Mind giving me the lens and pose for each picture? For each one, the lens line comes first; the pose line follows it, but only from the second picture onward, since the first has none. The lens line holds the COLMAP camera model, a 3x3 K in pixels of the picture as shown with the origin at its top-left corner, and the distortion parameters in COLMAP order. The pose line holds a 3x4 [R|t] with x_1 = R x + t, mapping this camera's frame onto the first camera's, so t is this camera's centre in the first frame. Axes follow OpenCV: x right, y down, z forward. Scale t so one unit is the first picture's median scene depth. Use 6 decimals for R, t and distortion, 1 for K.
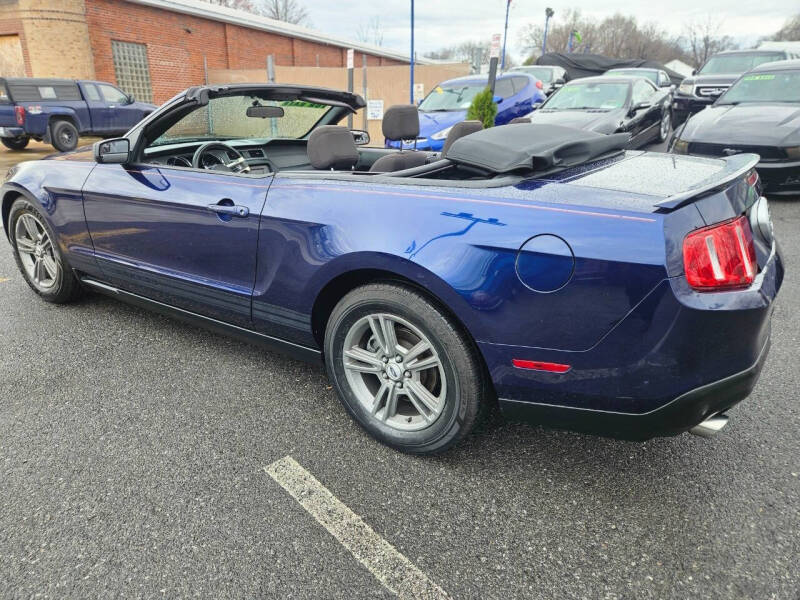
lens RADIAL K [[538.2, 0, 393.8], [0, 538.2, 298.7], [0, 0, 1]] dist [0.071041, -0.058802]
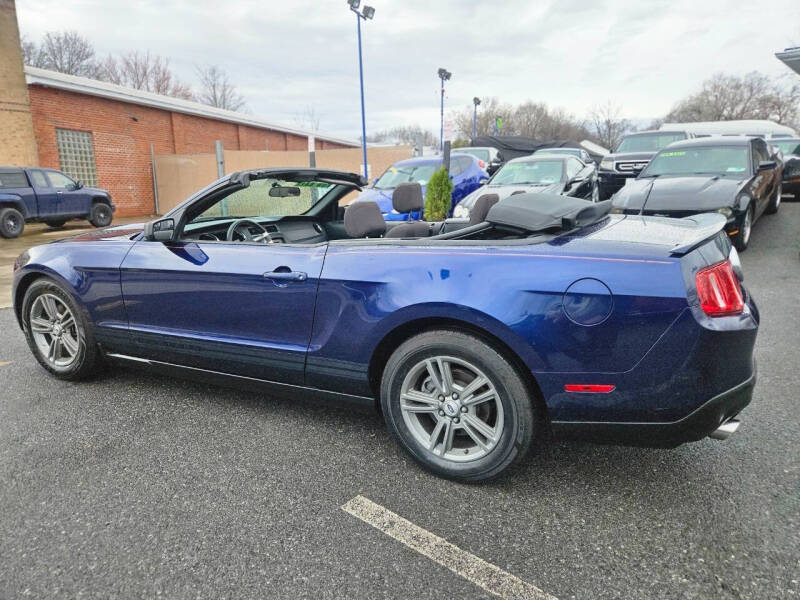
lens RADIAL K [[538.2, 0, 398.7], [0, 538.2, 301.9], [0, 0, 1]] dist [0.071041, -0.058802]
pose [[0.991623, -0.049842, 0.119160, -0.216722], [0.064554, 0.990307, -0.122980, 0.043610], [-0.111875, 0.129642, 0.985229, -0.123530]]
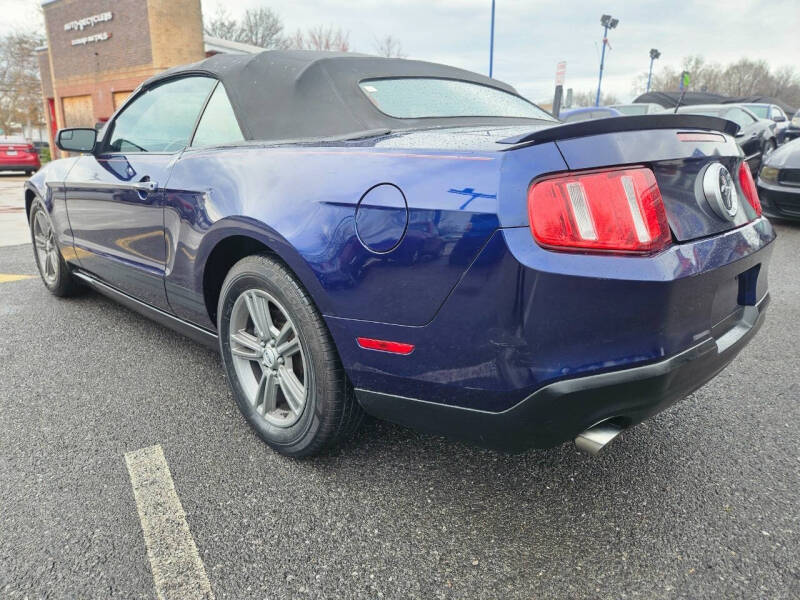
lens RADIAL K [[538.2, 0, 392.5], [0, 538.2, 296.9], [0, 0, 1]] dist [0.071041, -0.058802]
pose [[0.980745, 0.045677, -0.189878, 0.339294], [-0.062605, 0.994486, -0.084131, 0.092029], [0.184988, 0.094398, 0.978196, 0.146794]]
